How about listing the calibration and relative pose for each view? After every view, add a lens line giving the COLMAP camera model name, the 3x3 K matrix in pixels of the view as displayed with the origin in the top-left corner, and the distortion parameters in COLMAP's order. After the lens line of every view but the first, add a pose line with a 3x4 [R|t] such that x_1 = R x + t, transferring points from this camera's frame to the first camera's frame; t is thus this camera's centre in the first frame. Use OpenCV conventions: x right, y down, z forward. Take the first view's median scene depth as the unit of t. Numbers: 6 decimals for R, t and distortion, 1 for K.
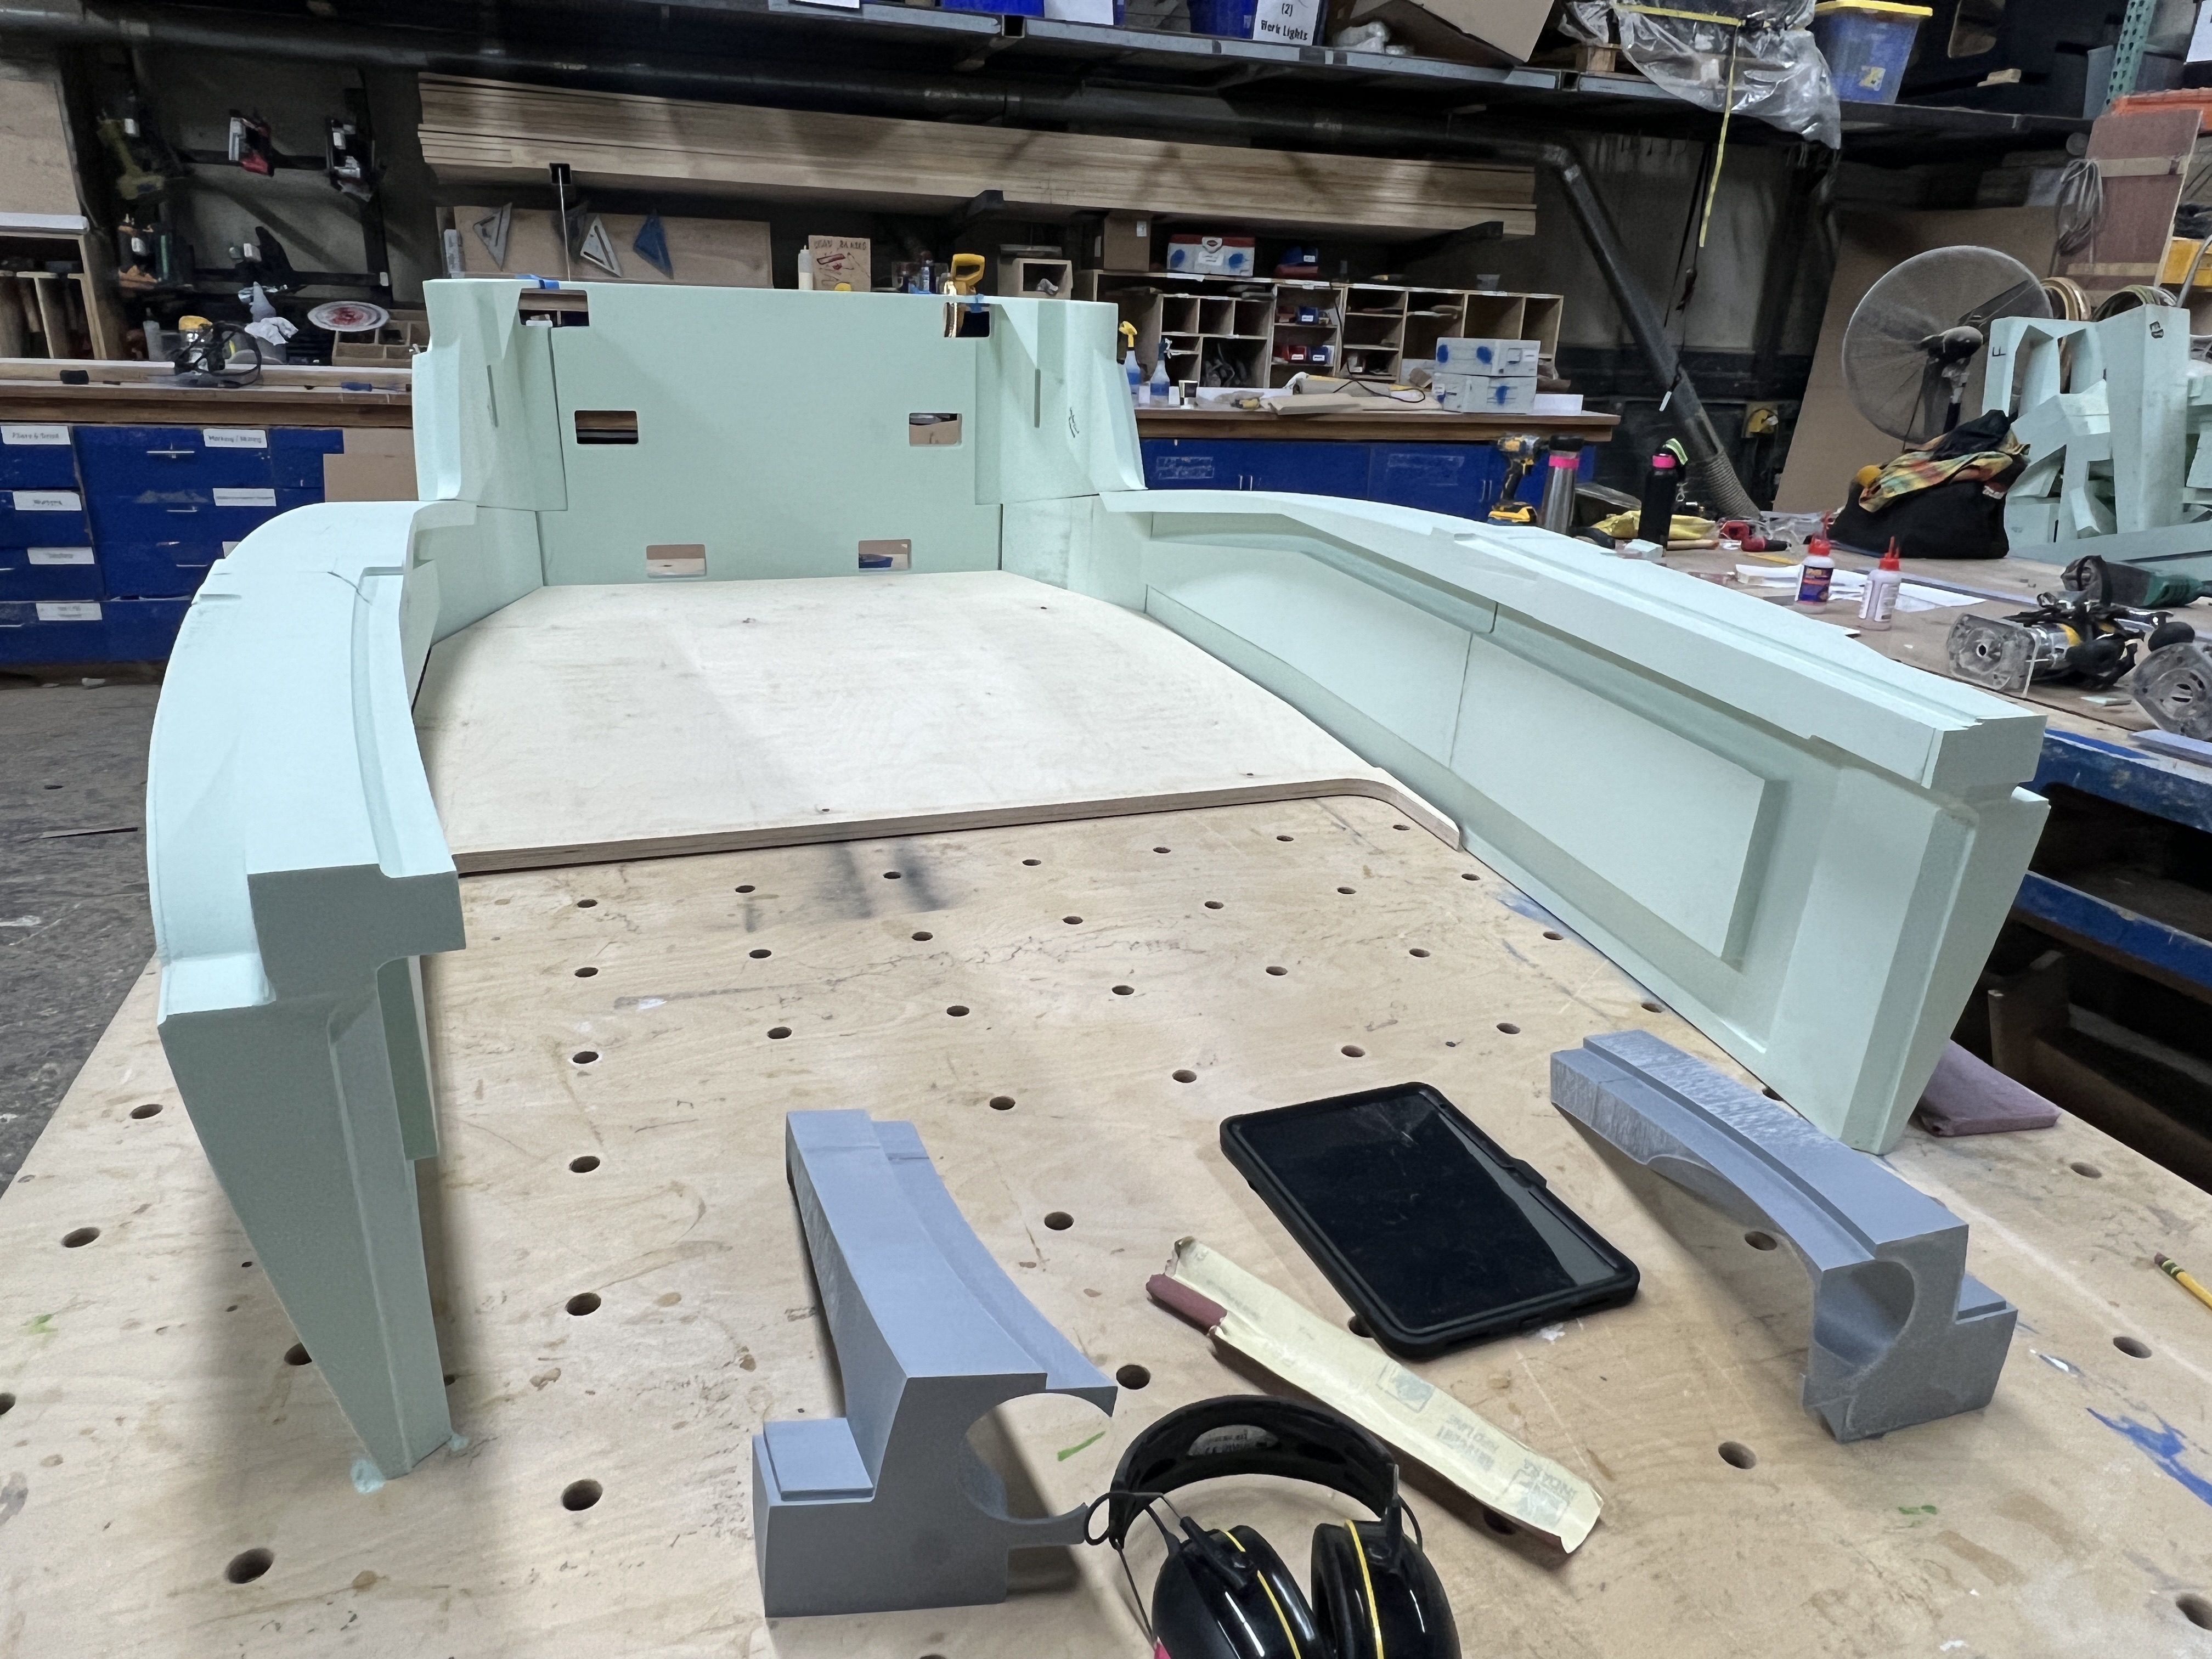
lens RADIAL K [[1424.8, 0, 1102.7], [0, 1424.8, 826.3], [0, 0, 1]] dist [-0.001682, -0.000921]
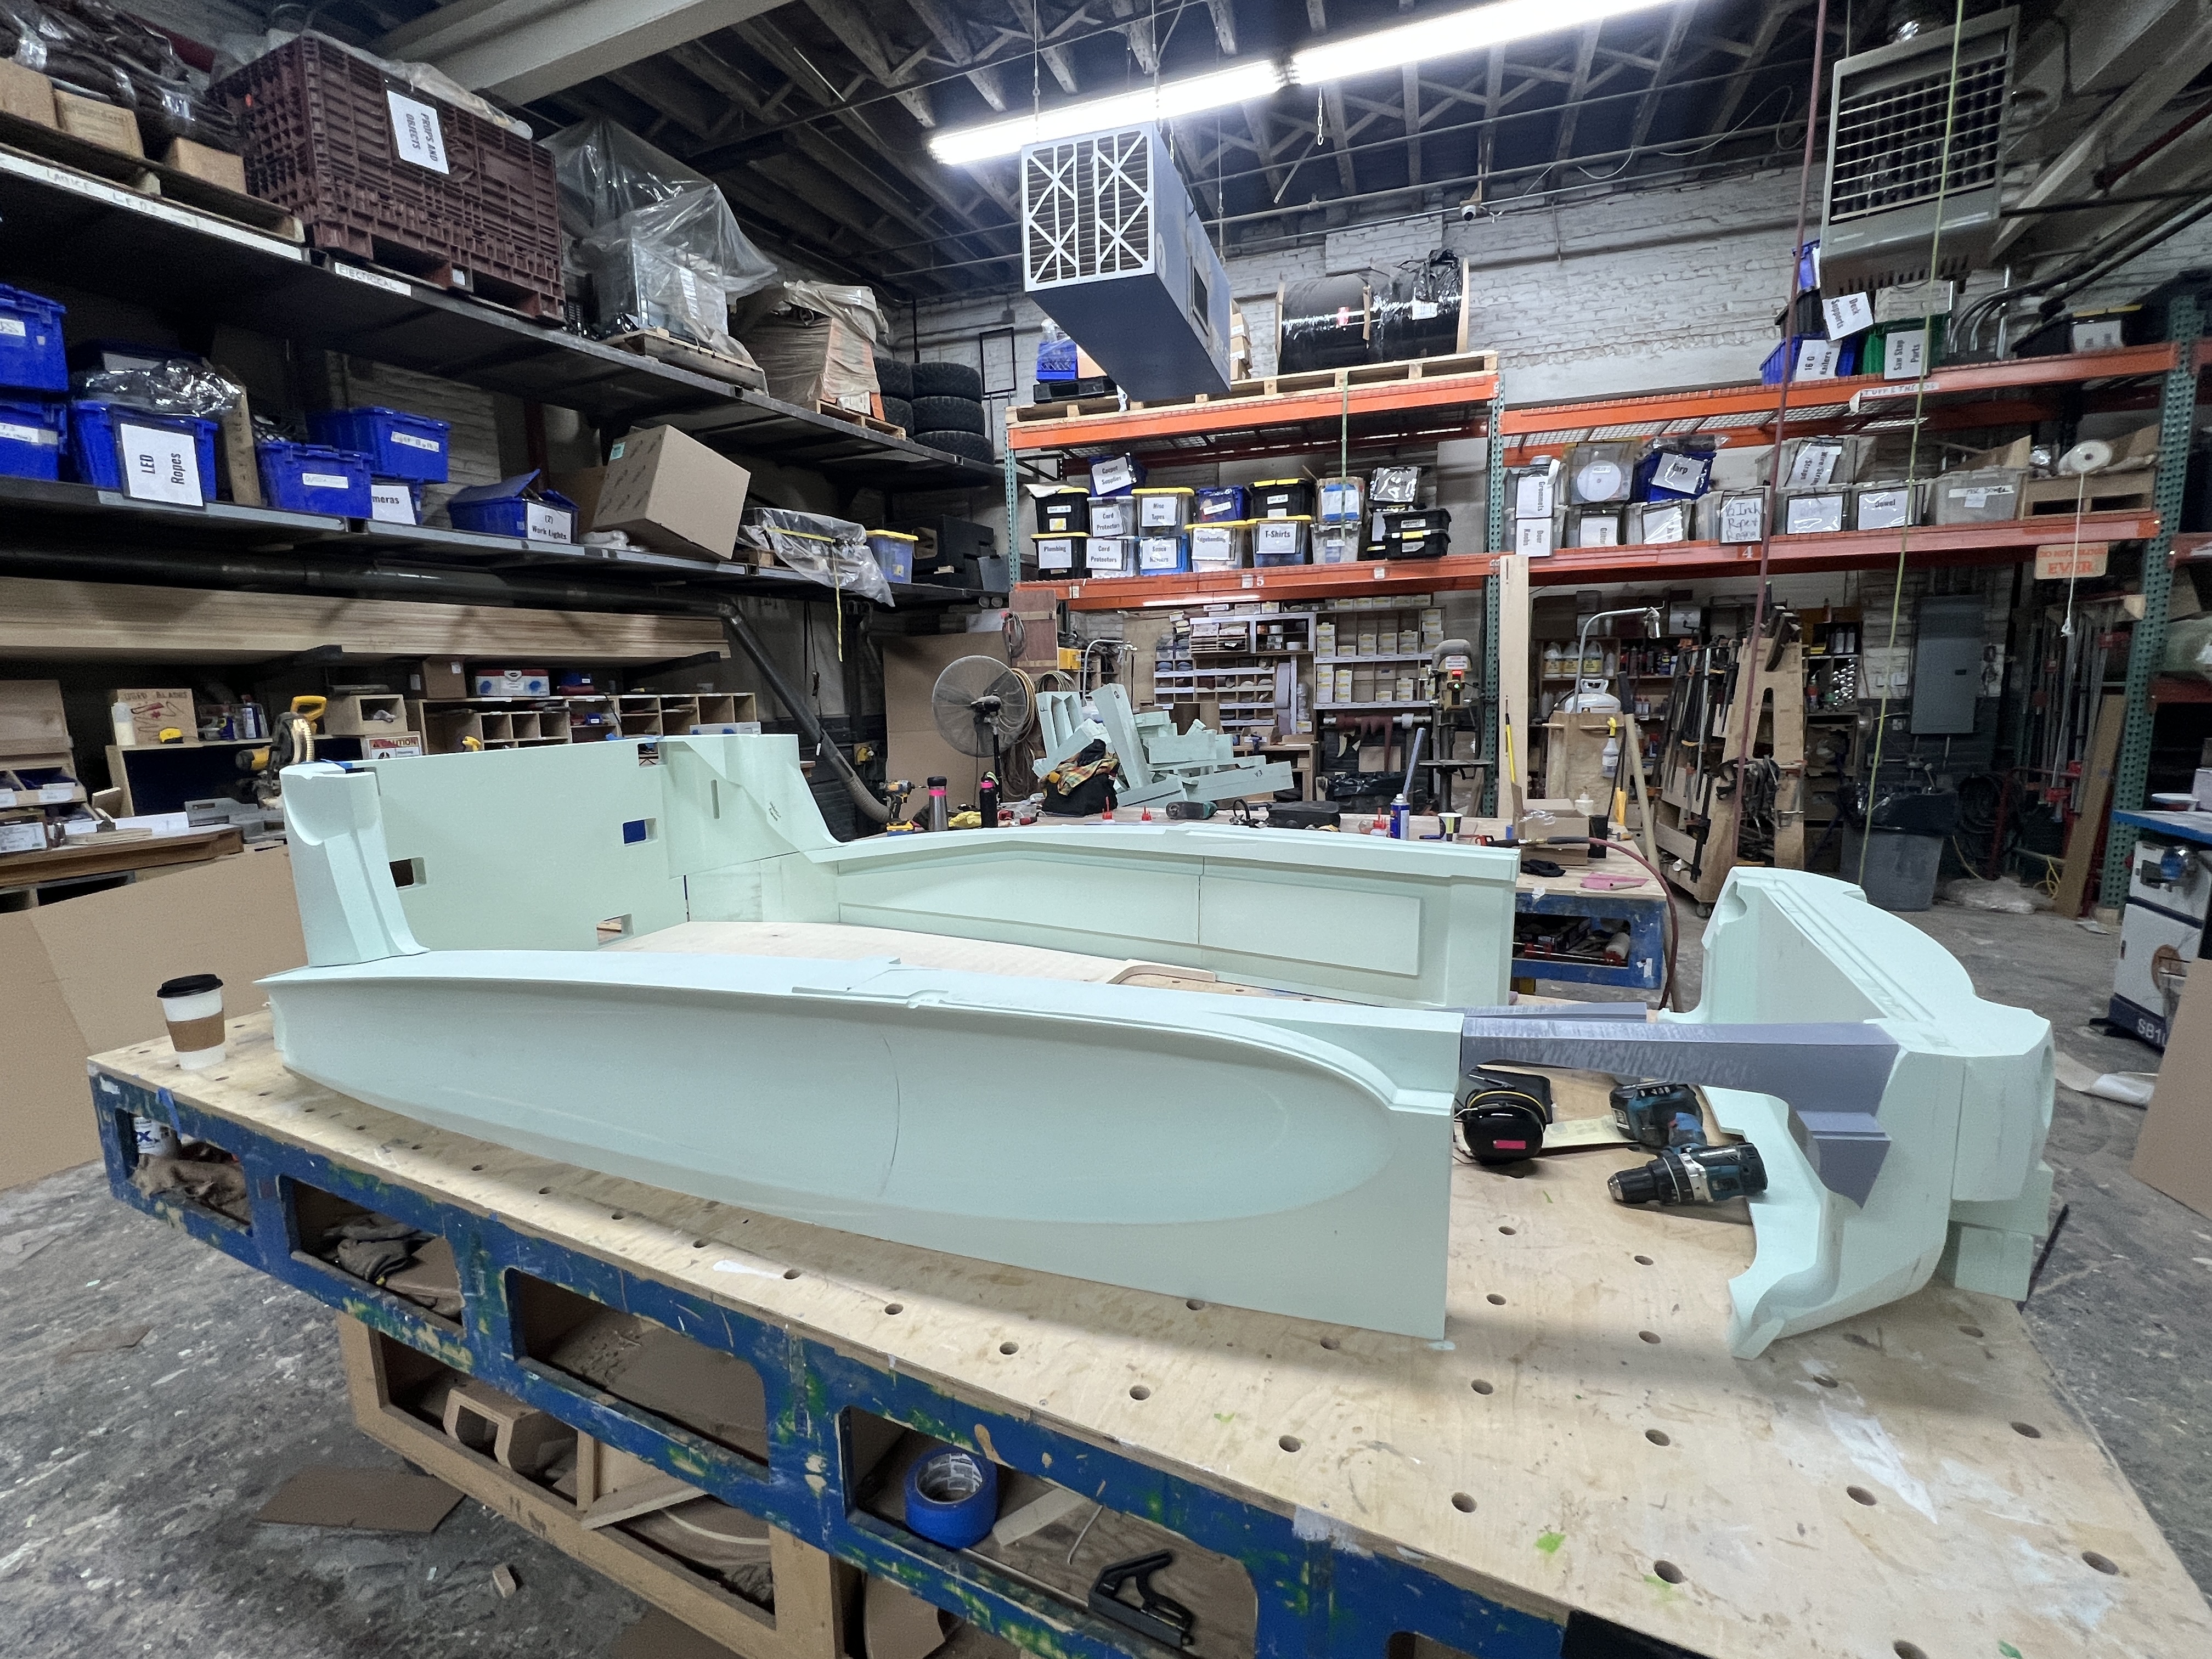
lens RADIAL K [[984.2, 0, 1101.7], [0, 984.2, 825.8], [0, 0, 1]] dist [-0.001609, 0.000467]
pose [[0.704123, -0.159649, 0.691898, -0.218212], [0.297546, 0.951062, -0.083354, -0.034624], [-0.644730, 0.264563, 0.717167, 0.015303]]
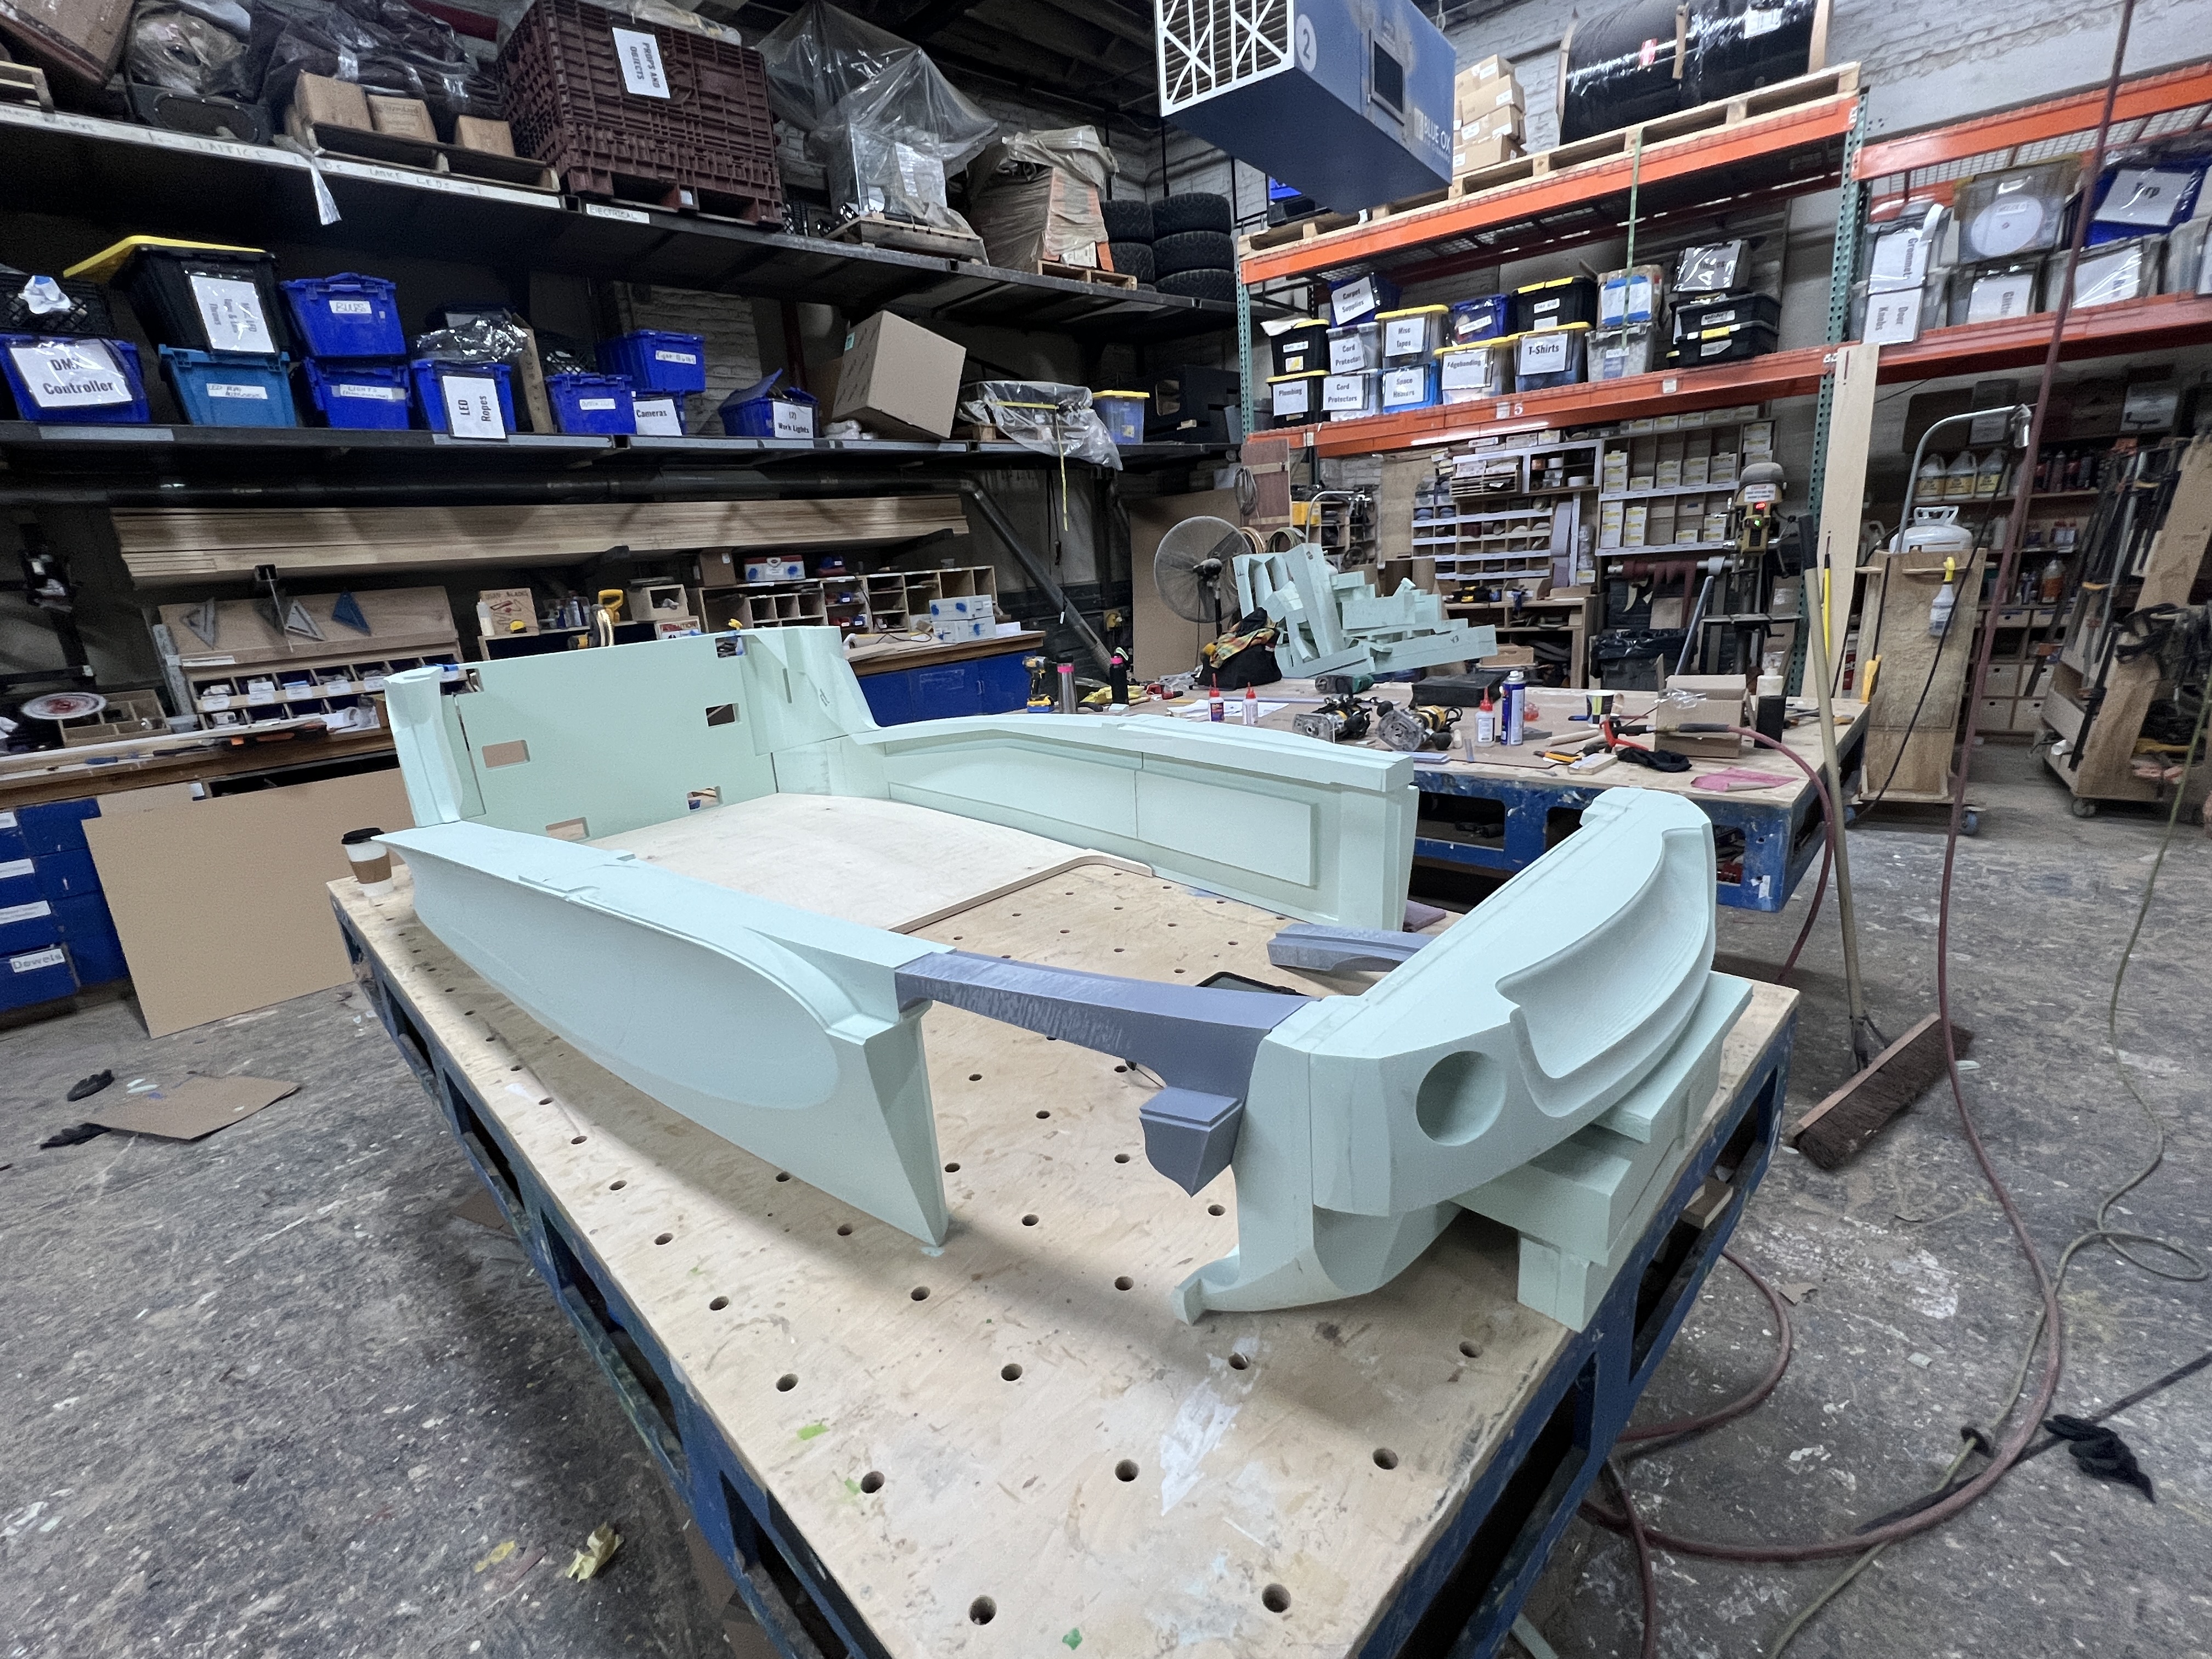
lens RADIAL K [[984.2, 0, 1101.1], [0, 984.2, 824.5], [0, 0, 1]] dist [-0.001609, 0.000467]
pose [[0.893830, -0.220155, 0.390640, -0.093119], [0.255635, 0.965922, -0.040553, -0.004699], [-0.368400, 0.136109, 0.919650, -0.068484]]
